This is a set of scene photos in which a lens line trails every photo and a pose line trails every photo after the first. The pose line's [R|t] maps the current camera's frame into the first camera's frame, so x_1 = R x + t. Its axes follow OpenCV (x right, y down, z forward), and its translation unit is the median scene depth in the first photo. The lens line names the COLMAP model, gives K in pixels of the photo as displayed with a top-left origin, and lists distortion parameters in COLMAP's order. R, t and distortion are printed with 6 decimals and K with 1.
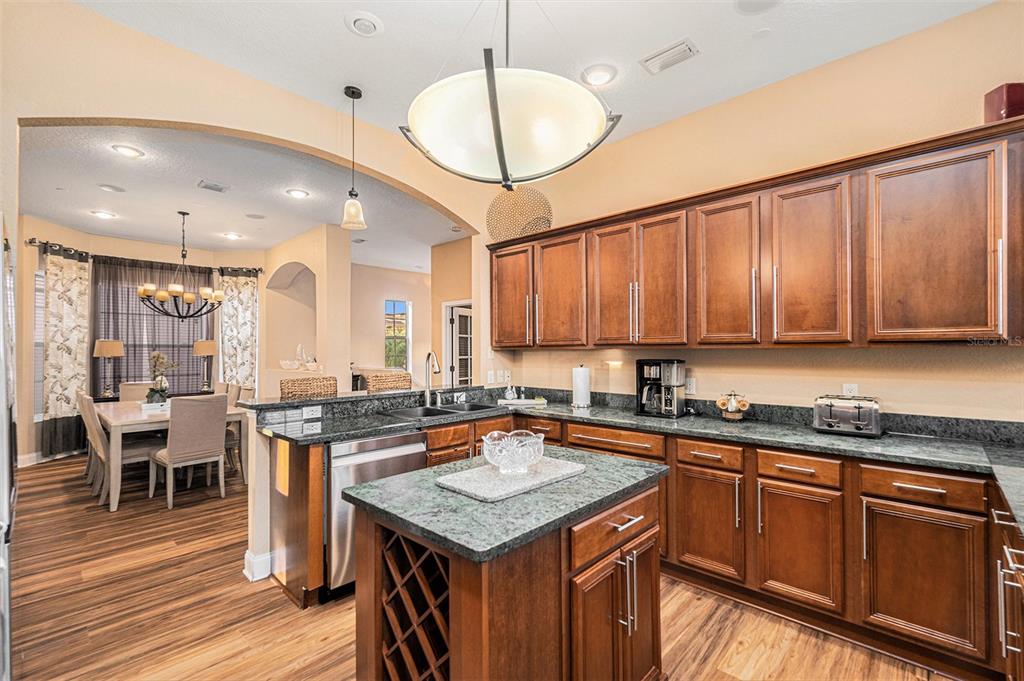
lens RADIAL K [[457.7, 0, 513.3], [0, 457.7, 342.5], [0, 0, 1]] dist [0.005155, 0.000639]
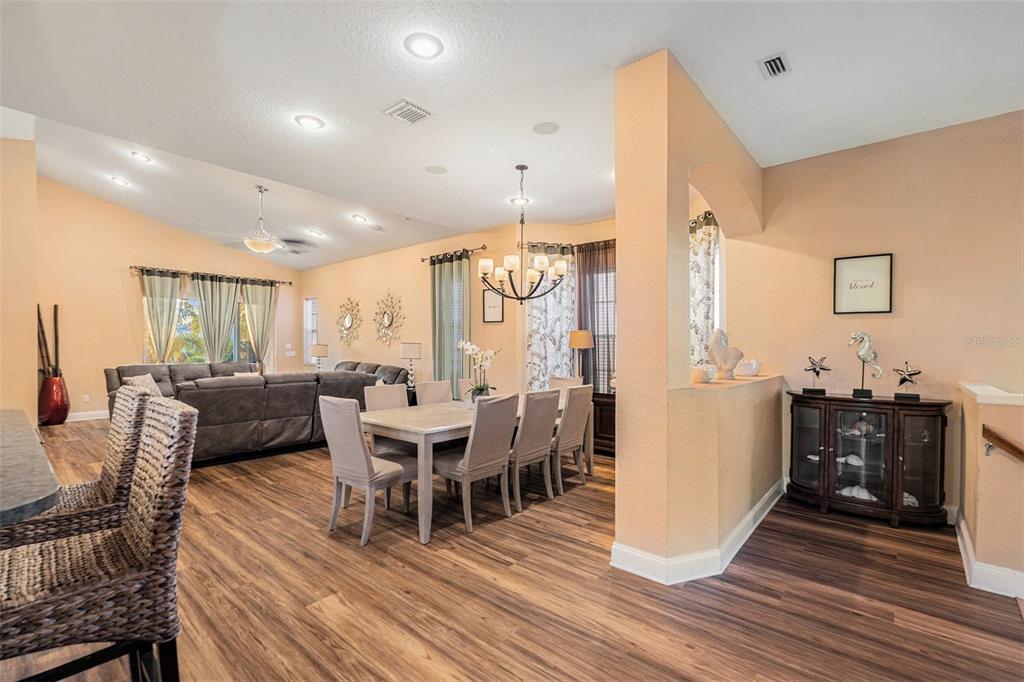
lens RADIAL K [[457.7, 0, 514.4], [0, 457.7, 340.3], [0, 0, 1]] dist [0.005155, 0.000639]
pose [[0.038477, -0.004418, -0.999250, 0.067113], [0.010392, 0.999938, -0.004021, 0.020020], [0.999205, -0.010229, 0.038520, 0.948757]]
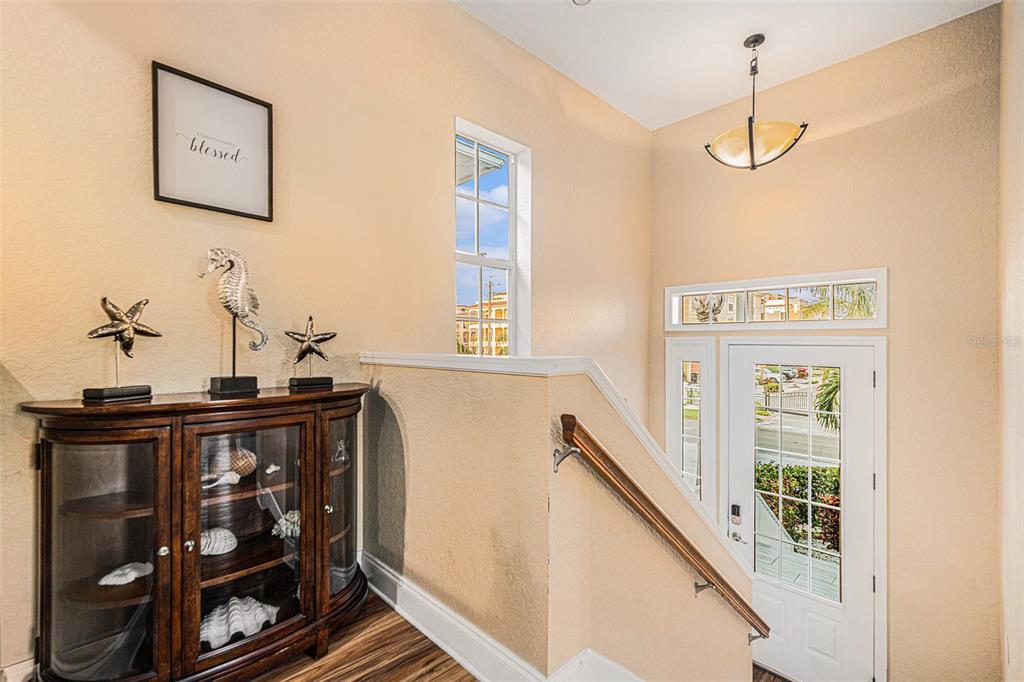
lens RADIAL K [[457.7, 0, 512.7], [0, 457.7, 351.2], [0, 0, 1]] dist [0.005155, 0.000639]
pose [[0.999552, 0.010021, -0.028211, -0.387499], [-0.009254, 0.999588, 0.027173, 0.066907], [0.028471, -0.026899, 0.999233, 1.185595]]
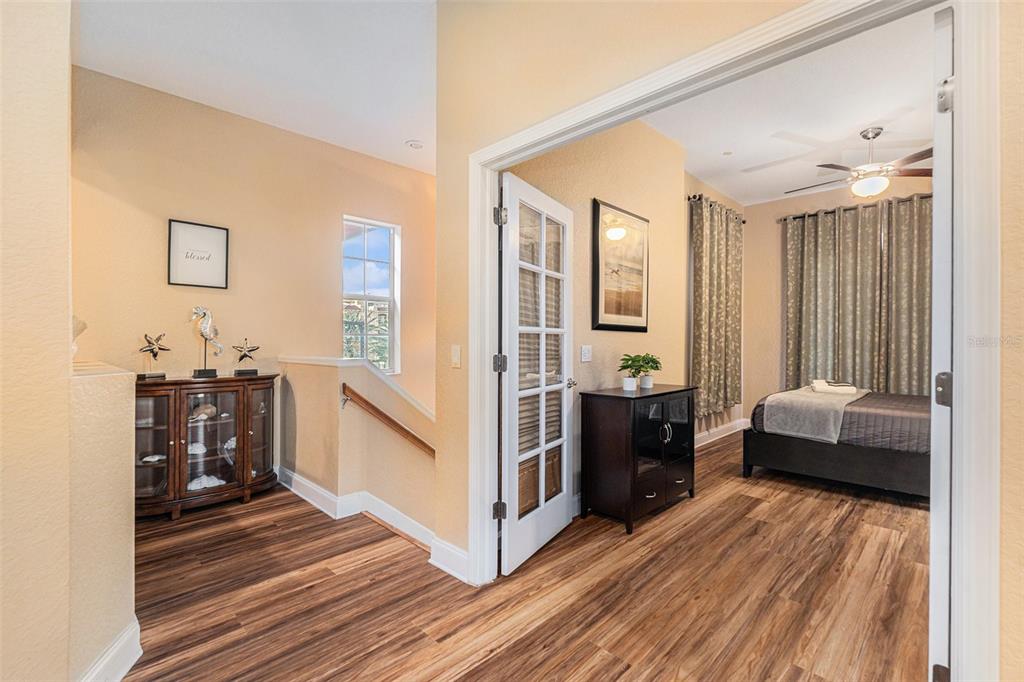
lens RADIAL K [[457.7, 0, 513.3], [0, 457.7, 339.4], [0, 0, 1]] dist [0.005155, 0.000639]
pose [[0.999635, 0.000278, -0.027004, -0.148946], [-0.000094, 0.999977, 0.006794, 0.049337], [0.027005, -0.006789, 0.999612, 0.876490]]
